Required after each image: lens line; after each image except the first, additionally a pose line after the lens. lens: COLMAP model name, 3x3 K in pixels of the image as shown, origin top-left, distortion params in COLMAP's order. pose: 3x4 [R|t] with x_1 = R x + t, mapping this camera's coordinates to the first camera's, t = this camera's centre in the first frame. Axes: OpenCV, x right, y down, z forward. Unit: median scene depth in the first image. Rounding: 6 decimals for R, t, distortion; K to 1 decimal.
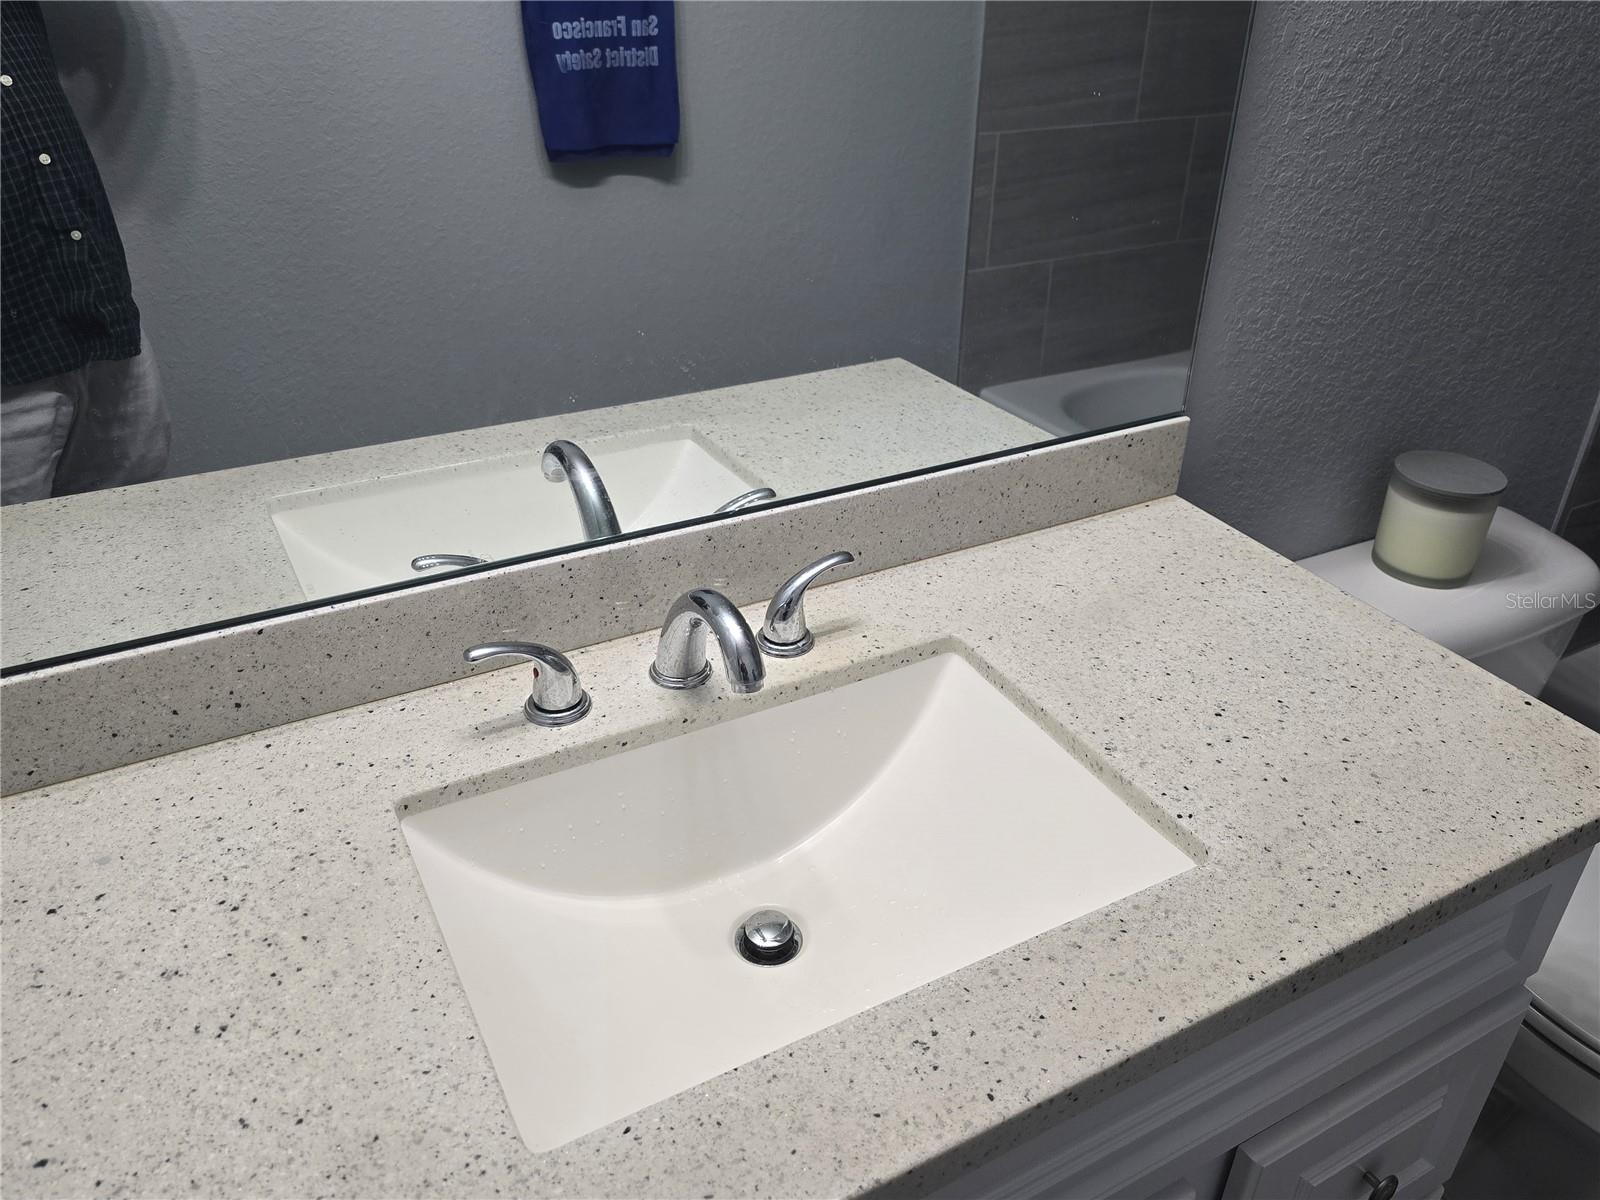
lens RADIAL K [[1203.9, 0, 800.0], [0, 1203.9, 600.0], [0, 0, 1]] dist [0.001891, -0.000495]
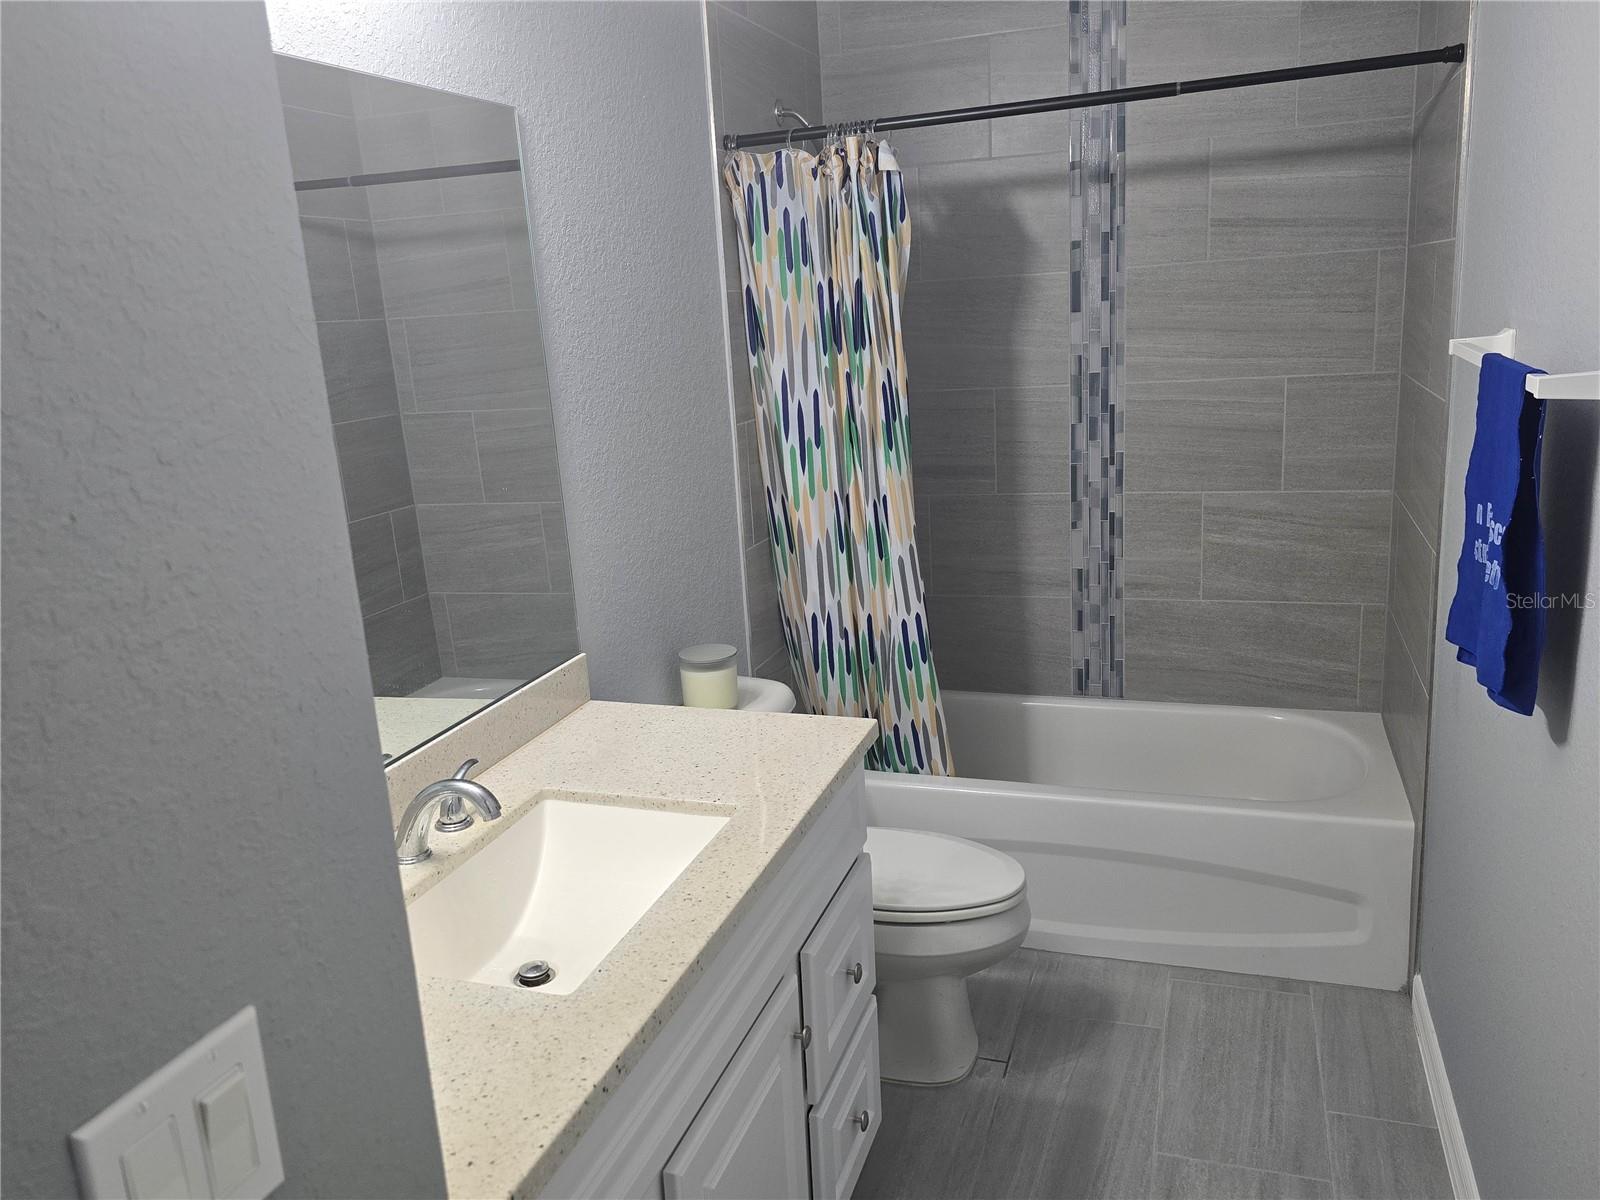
lens RADIAL K [[1222.8, 0, 813.6], [0, 1222.8, 596.8], [0, 0, 1]] dist [0.084860, -0.070317]
pose [[0.721877, -0.215601, 0.657578, -0.596995], [0.404199, 0.902656, -0.147768, 0.172275], [-0.561708, 0.372463, 0.738752, -0.518926]]
